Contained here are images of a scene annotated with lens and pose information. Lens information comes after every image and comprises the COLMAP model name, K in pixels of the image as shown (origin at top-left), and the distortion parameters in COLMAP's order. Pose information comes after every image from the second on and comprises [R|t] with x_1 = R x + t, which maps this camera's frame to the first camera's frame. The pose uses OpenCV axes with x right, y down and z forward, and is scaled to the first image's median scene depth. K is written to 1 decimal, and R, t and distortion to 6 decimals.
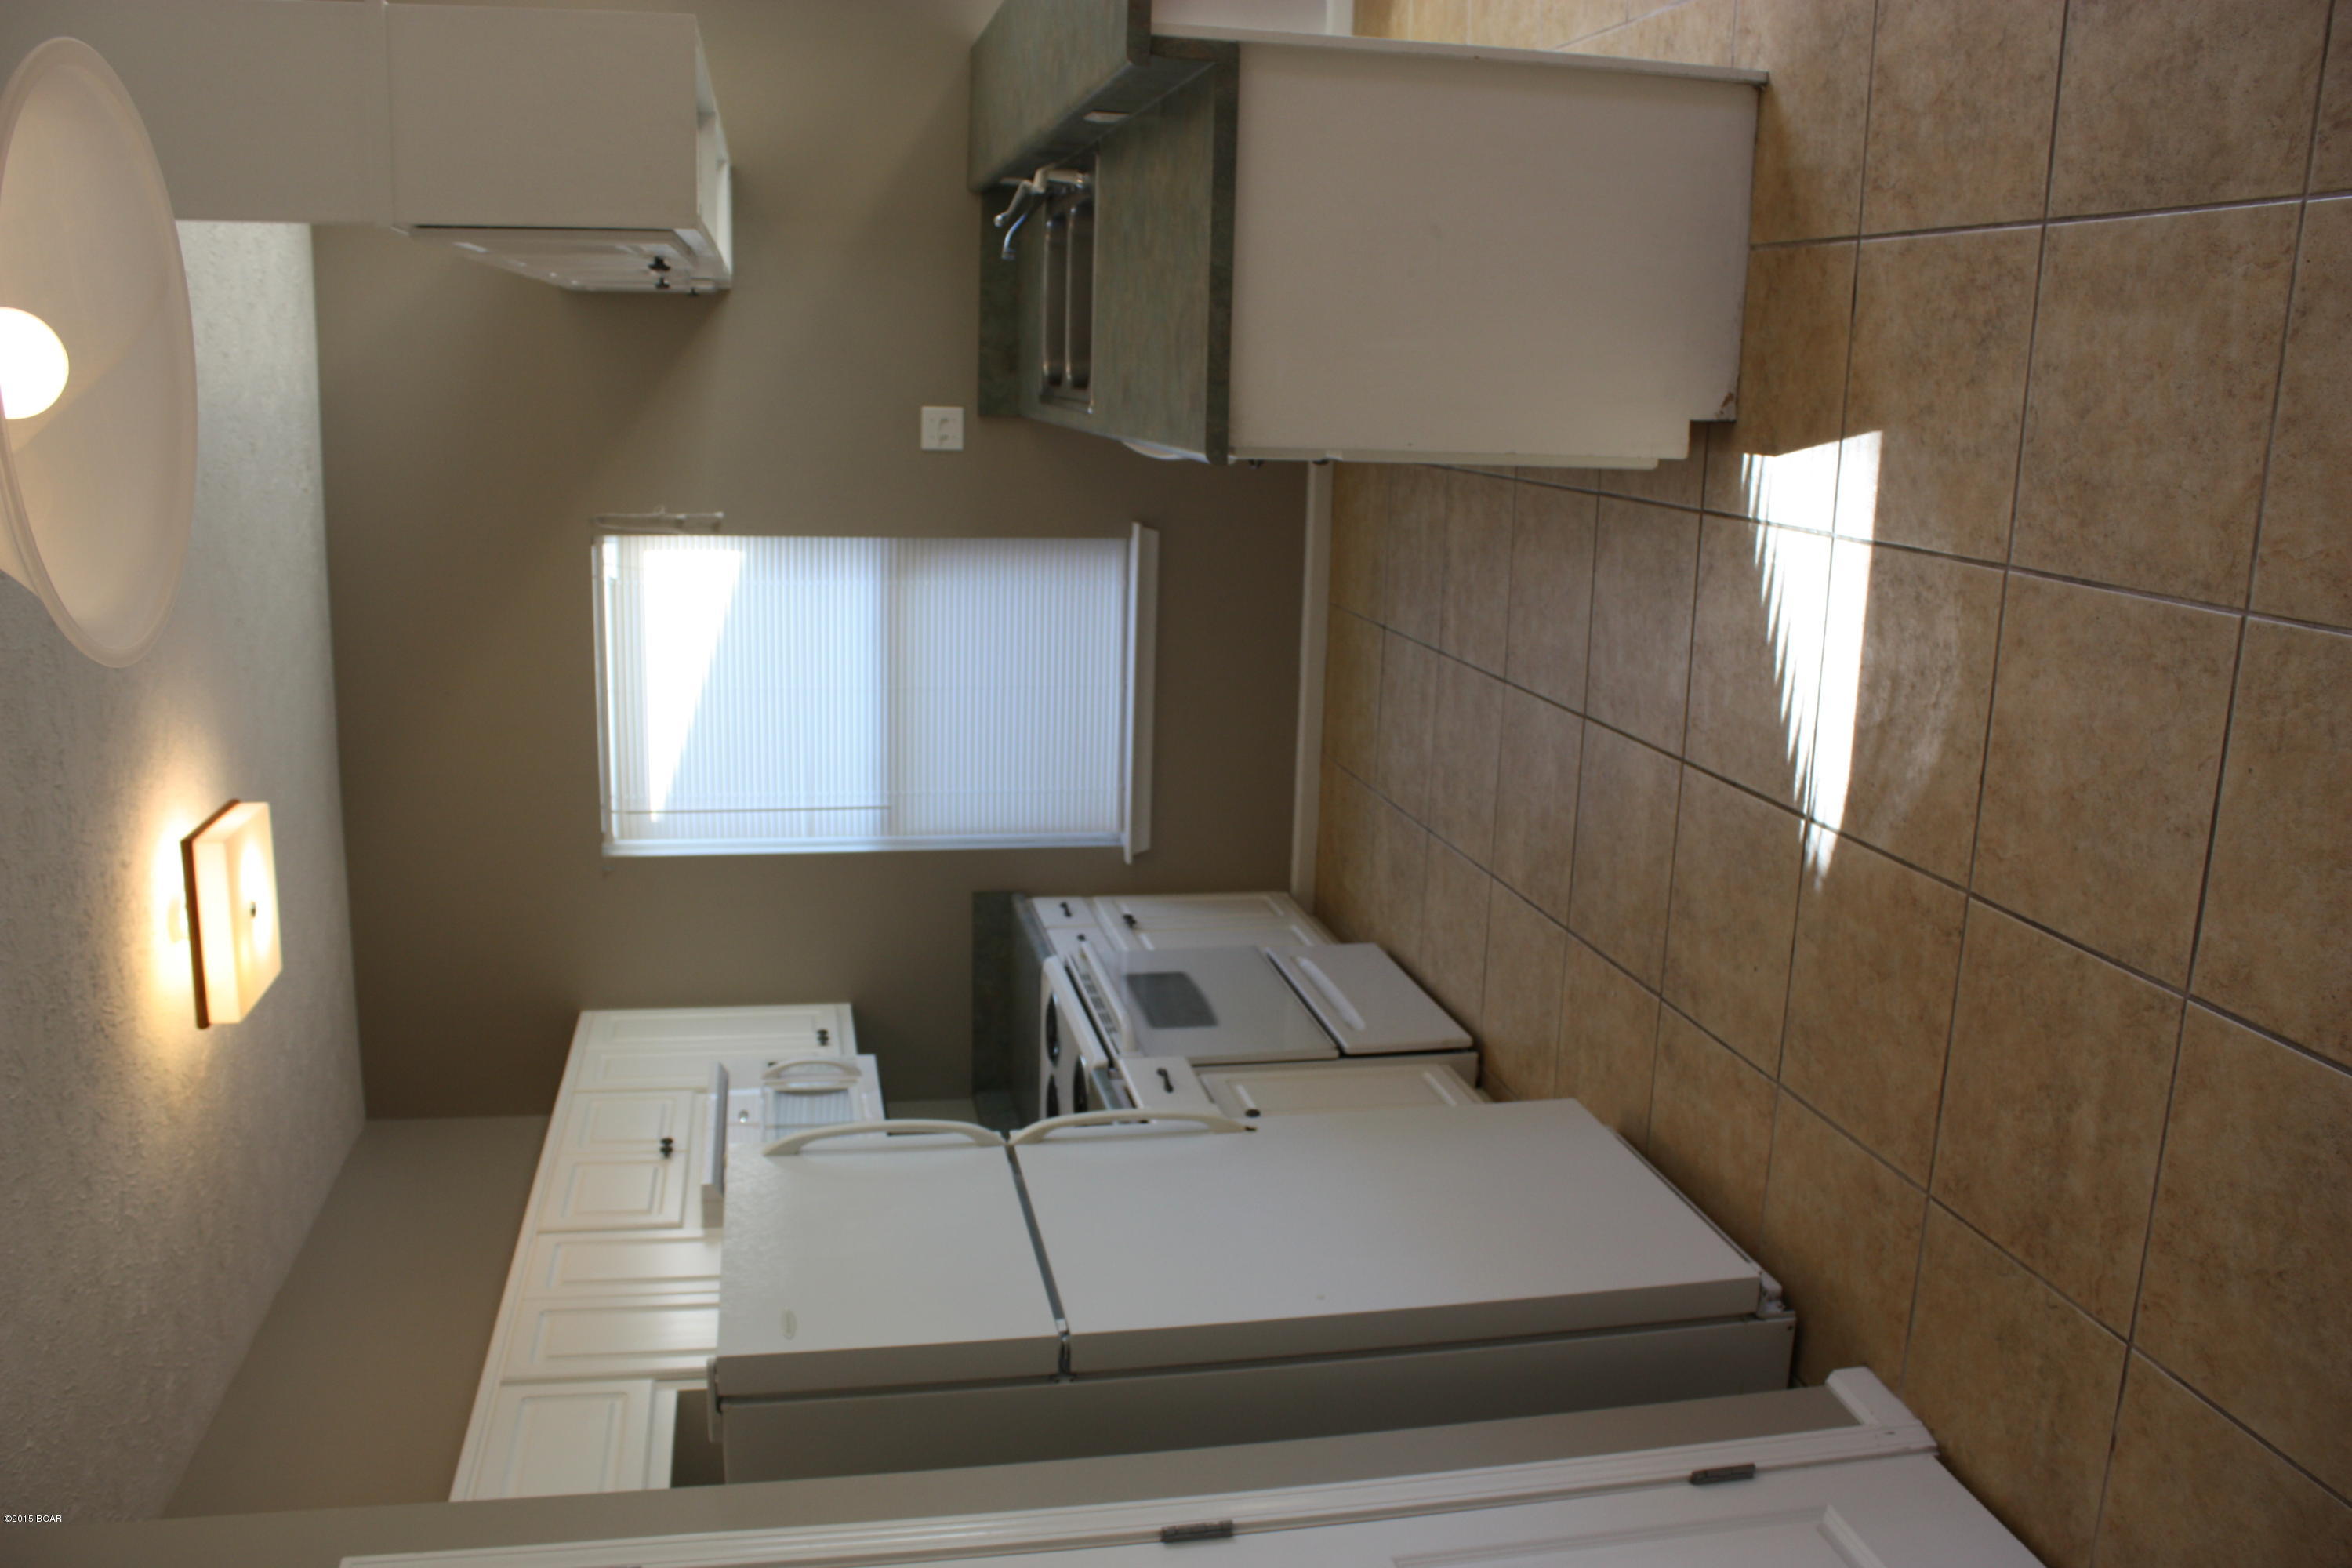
lens RADIAL K [[1968.5, 0, 1170.4], [0, 1968.5, 756.3], [0, 0, 1]] dist [-0.142544, 0.187416]
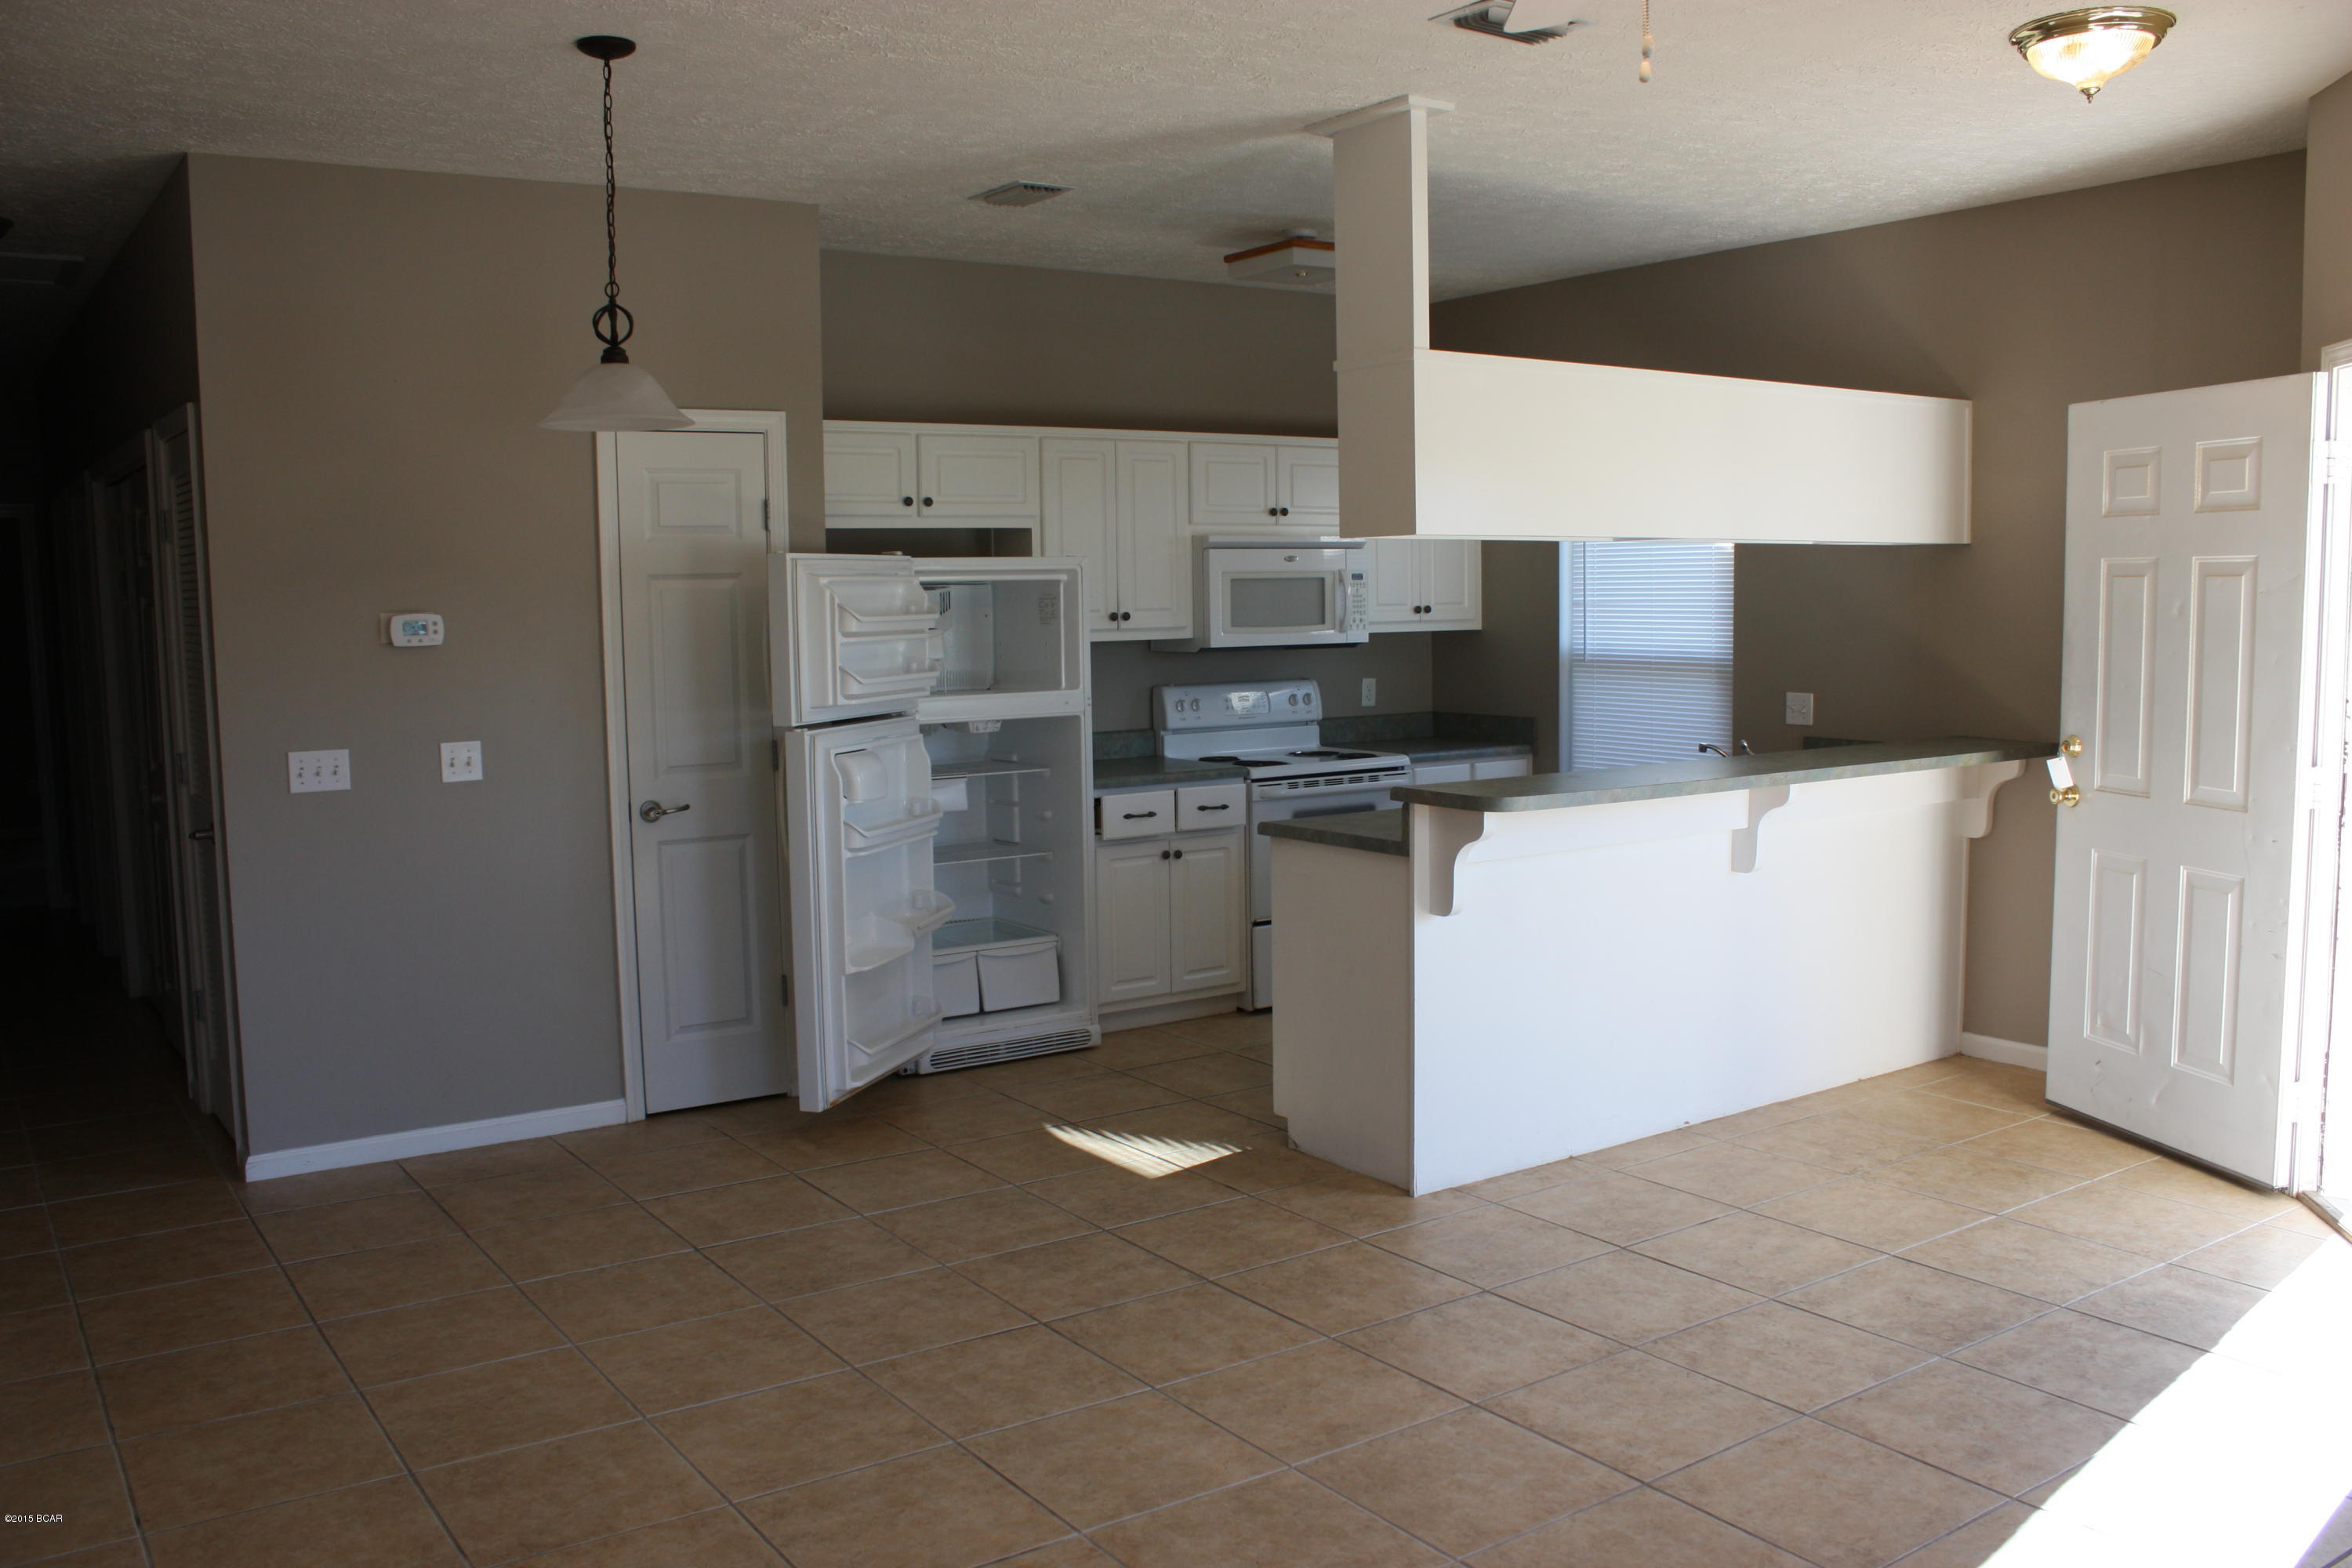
lens RADIAL K [[1973.7, 0, 1189.2], [0, 1973.7, 803.5], [0, 0, 1]] dist [-0.166366, 0.150523]
pose [[-0.131261, 0.990912, -0.029388, 0.045321], [-0.726170, -0.075926, 0.683309, -0.962932], [0.674868, 0.111032, 0.729537, -0.247904]]
